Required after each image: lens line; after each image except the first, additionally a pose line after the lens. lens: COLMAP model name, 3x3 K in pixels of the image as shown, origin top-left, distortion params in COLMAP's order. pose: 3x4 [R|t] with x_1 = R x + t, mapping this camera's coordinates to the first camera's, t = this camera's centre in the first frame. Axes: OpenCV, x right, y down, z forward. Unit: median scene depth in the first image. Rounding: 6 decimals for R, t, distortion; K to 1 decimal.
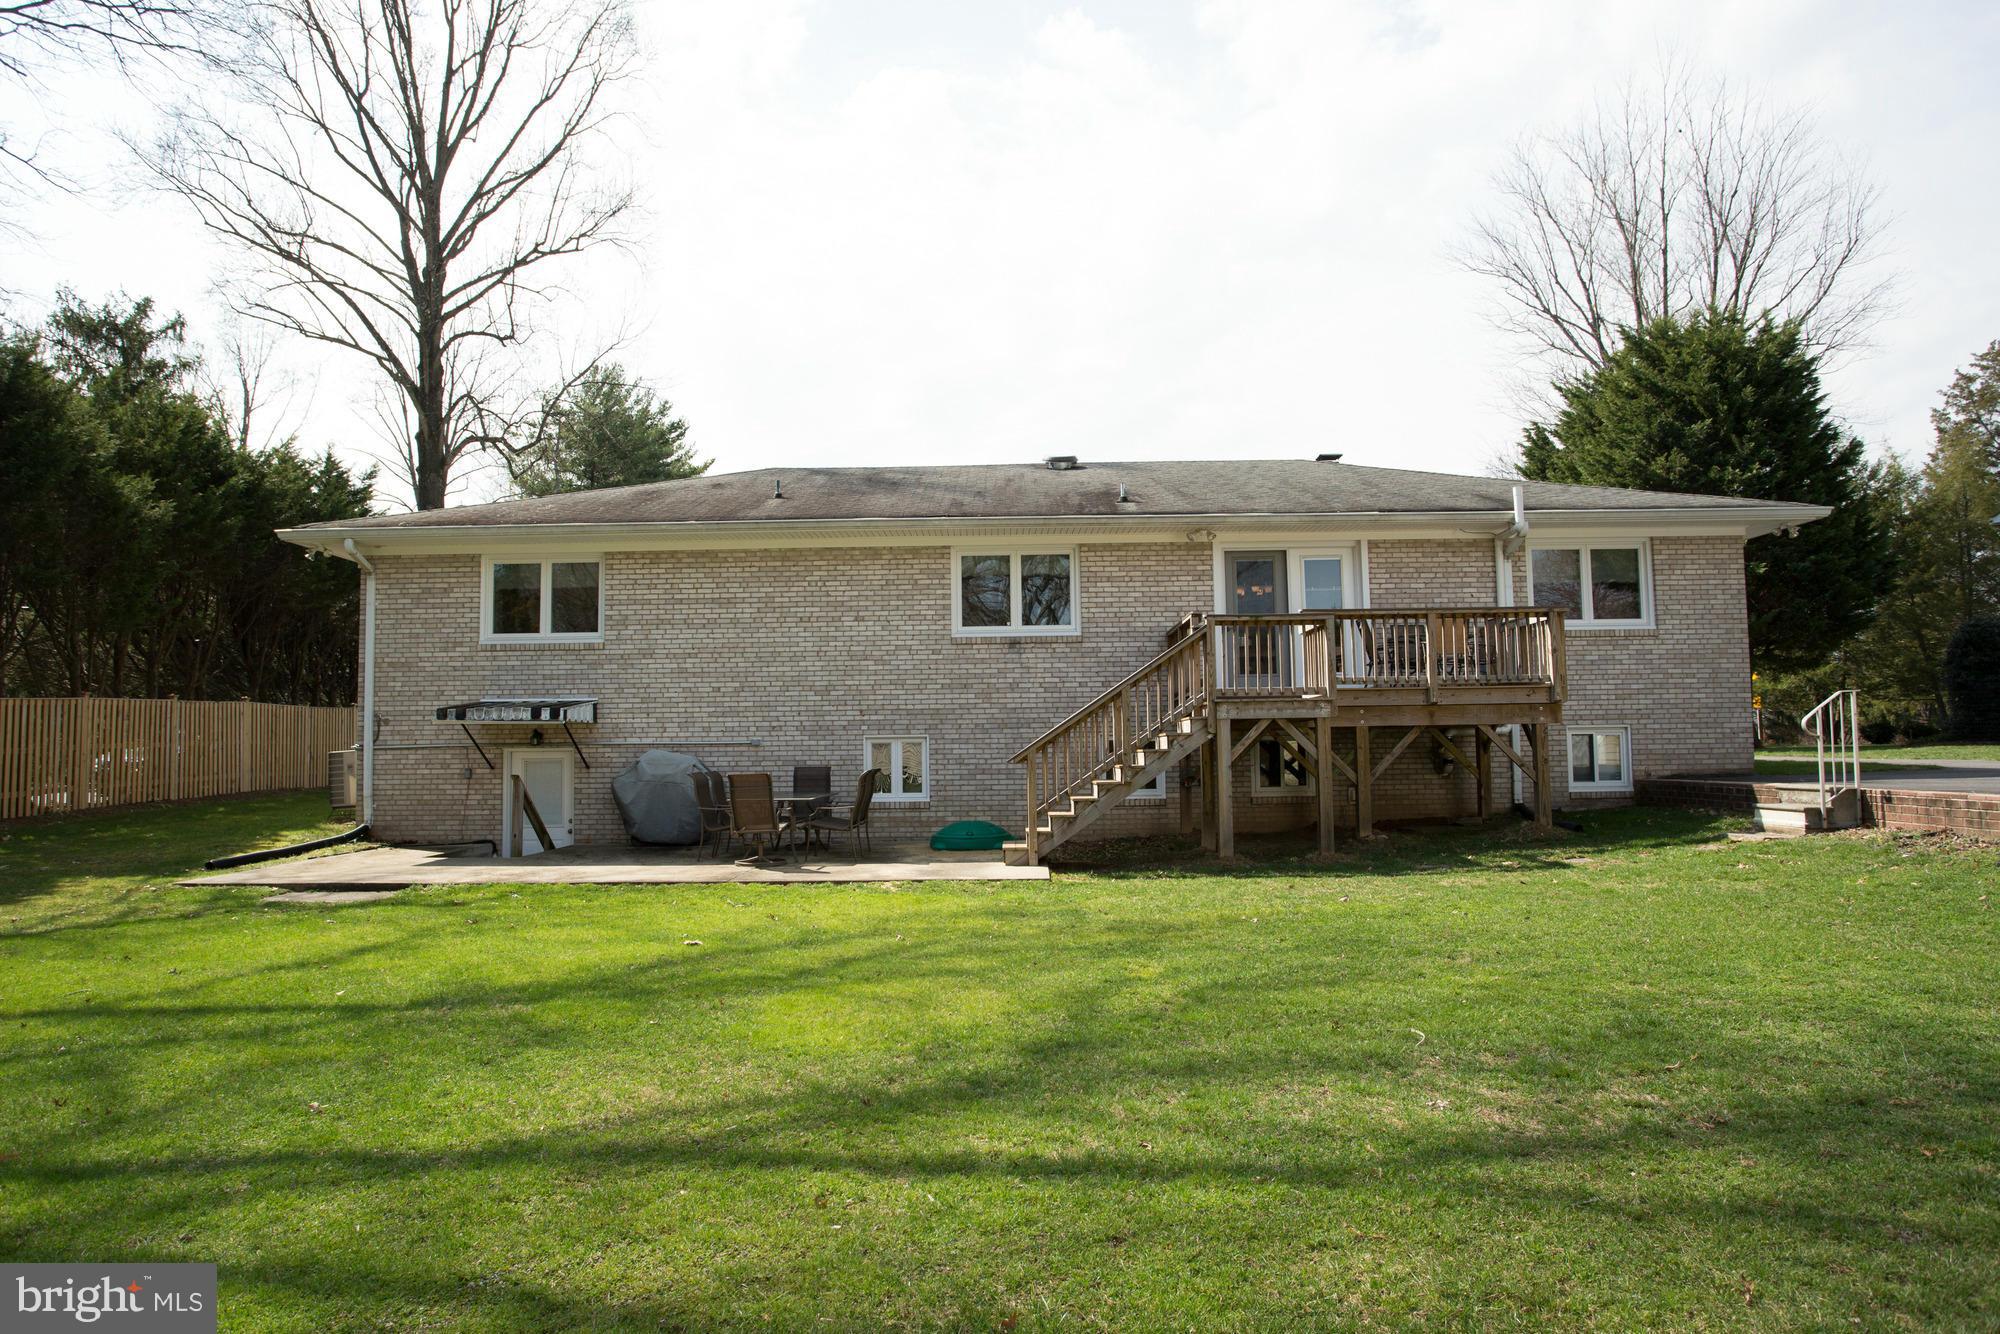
lens RADIAL K [[1246.9, 0, 1000.0], [0, 1246.9, 667.0], [0, 0, 1]] dist [-0.017561, 0.000124]
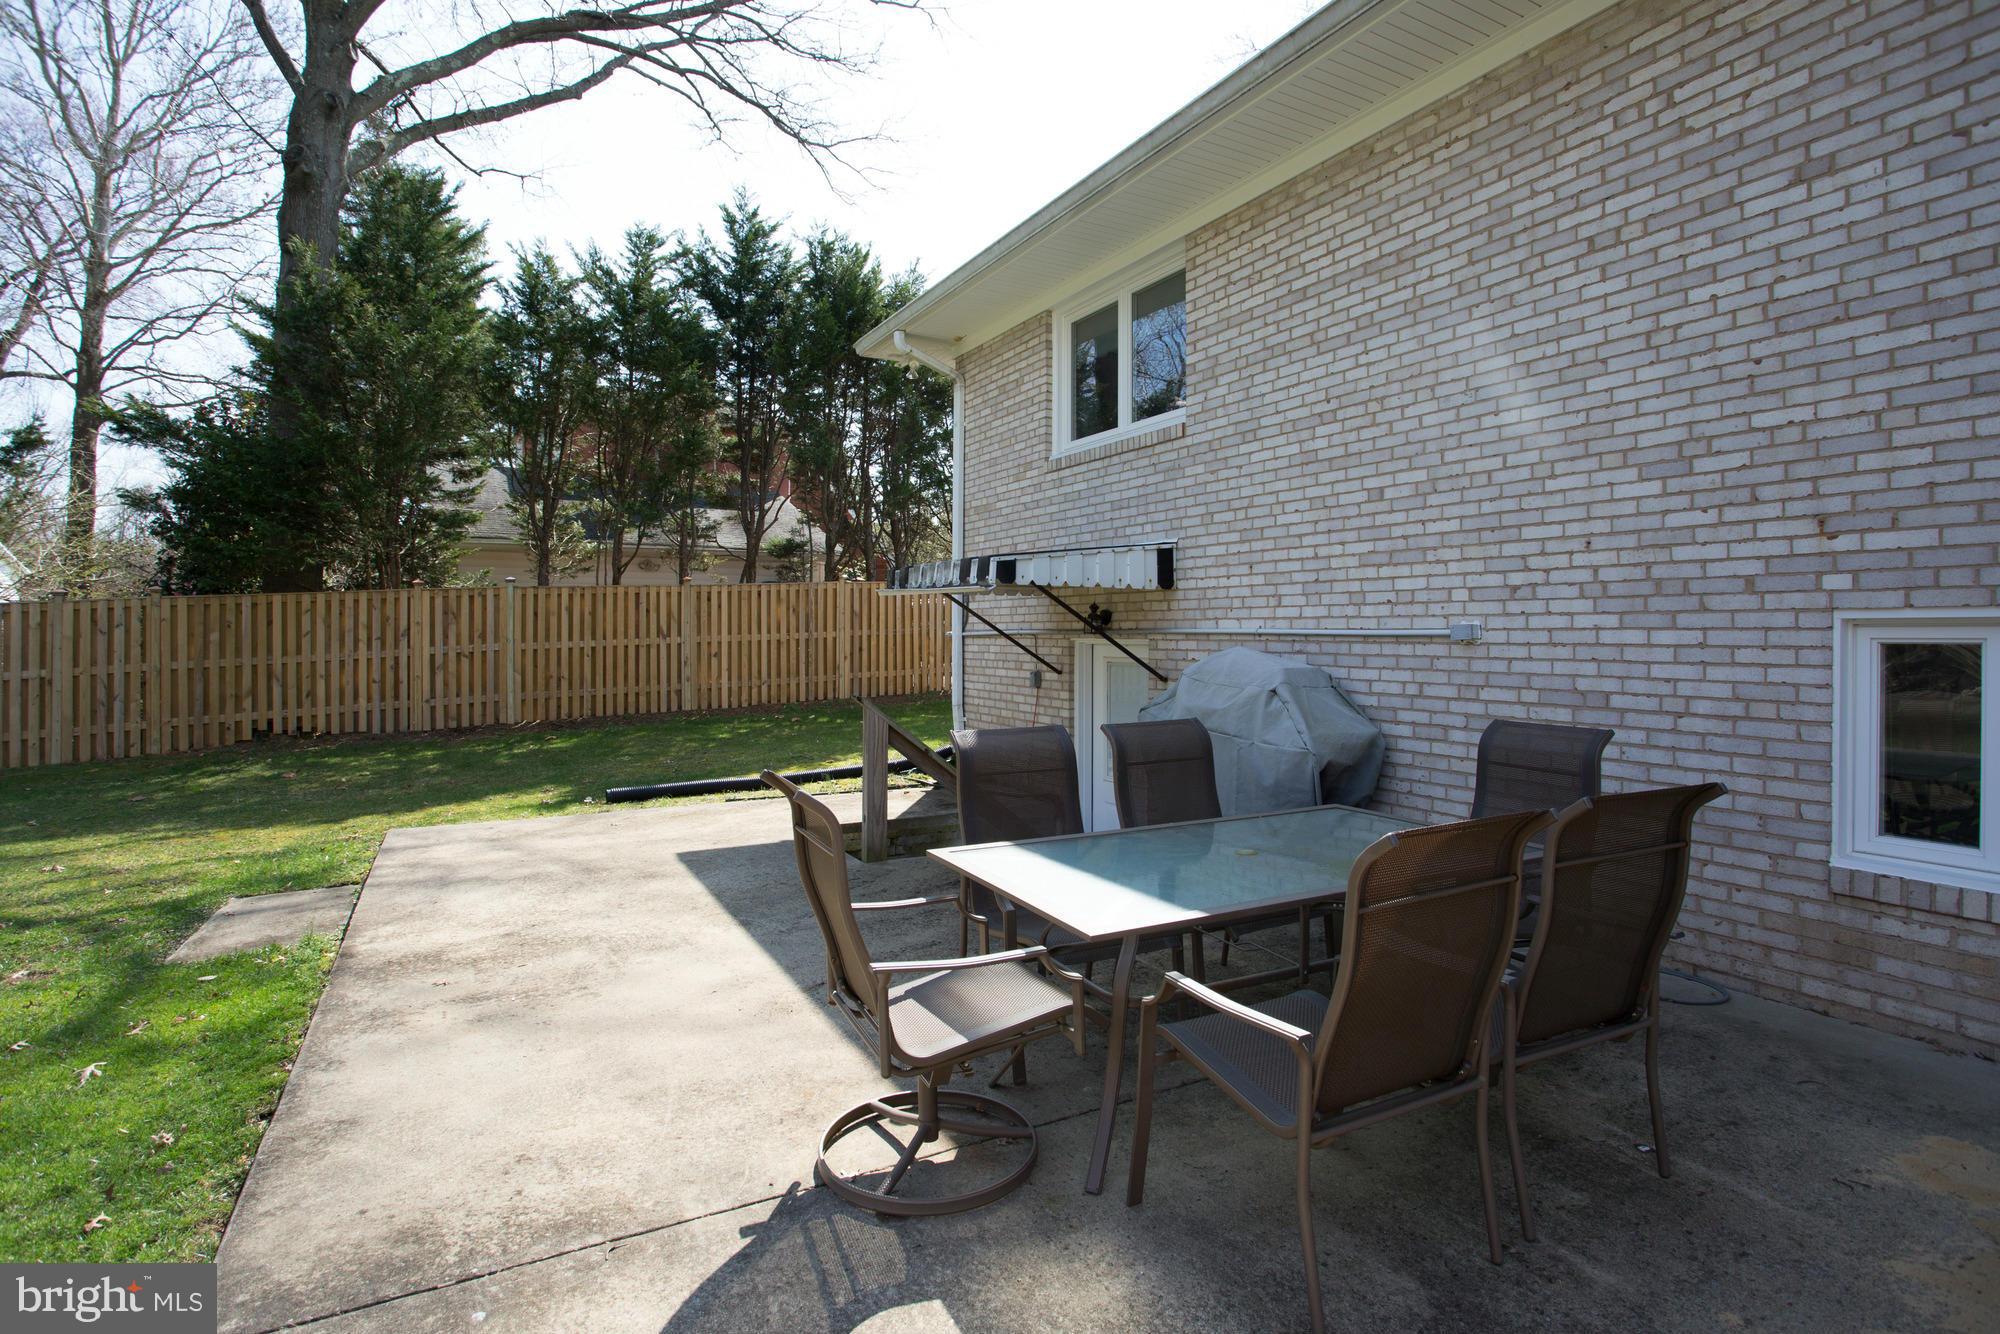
lens RADIAL K [[974.6, 0, 1003.0], [0, 974.6, 633.2], [0, 0, 1]] dist [-0.089030, 0.034053]
pose [[0.496835, 0.012717, -0.867752, -0.027394], [0.051642, 0.997688, 0.044189, 0.041519], [0.866307, -0.066767, 0.495029, 0.747729]]
